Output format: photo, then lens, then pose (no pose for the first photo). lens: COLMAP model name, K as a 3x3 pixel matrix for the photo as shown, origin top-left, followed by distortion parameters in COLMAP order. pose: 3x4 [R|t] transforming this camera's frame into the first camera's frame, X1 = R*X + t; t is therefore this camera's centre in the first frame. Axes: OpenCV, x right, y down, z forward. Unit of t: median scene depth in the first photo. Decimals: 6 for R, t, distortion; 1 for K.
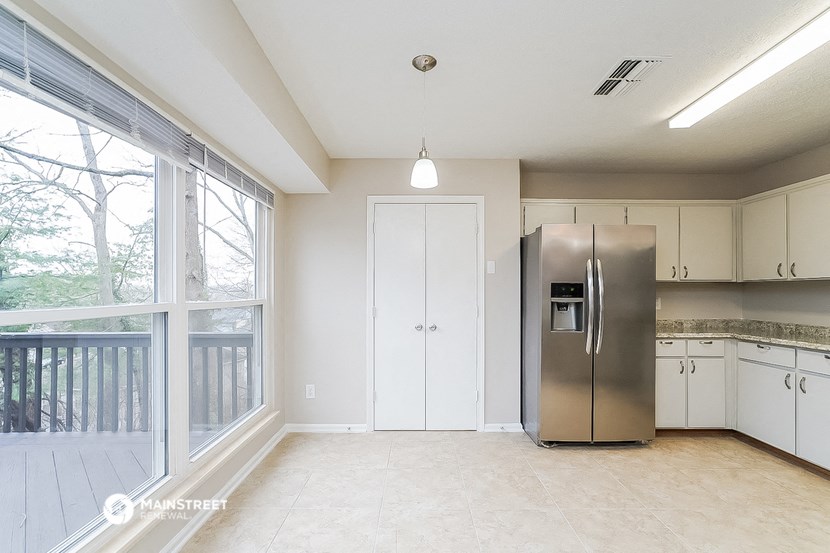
lens RADIAL K [[383.9, 0, 417.9], [0, 383.9, 285.8], [0, 0, 1]] dist [-0.002483, 0.000113]
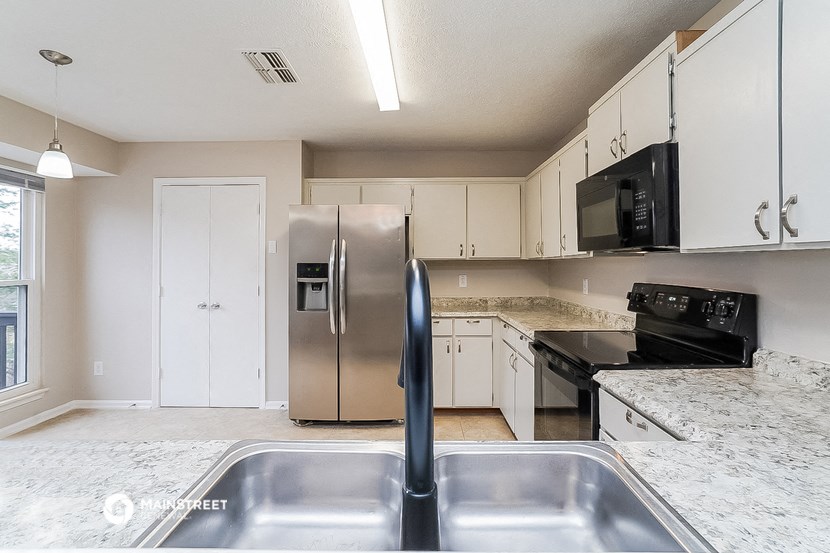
lens RADIAL K [[392.9, 0, 412.3], [0, 392.9, 252.4], [0, 0, 1]] dist [0.001051, 0.000889]
pose [[0.999333, -0.004578, -0.036240, 0.606225], [0.004290, 0.999958, -0.008045, -0.023221], [0.036275, 0.007884, 0.999311, -0.024833]]
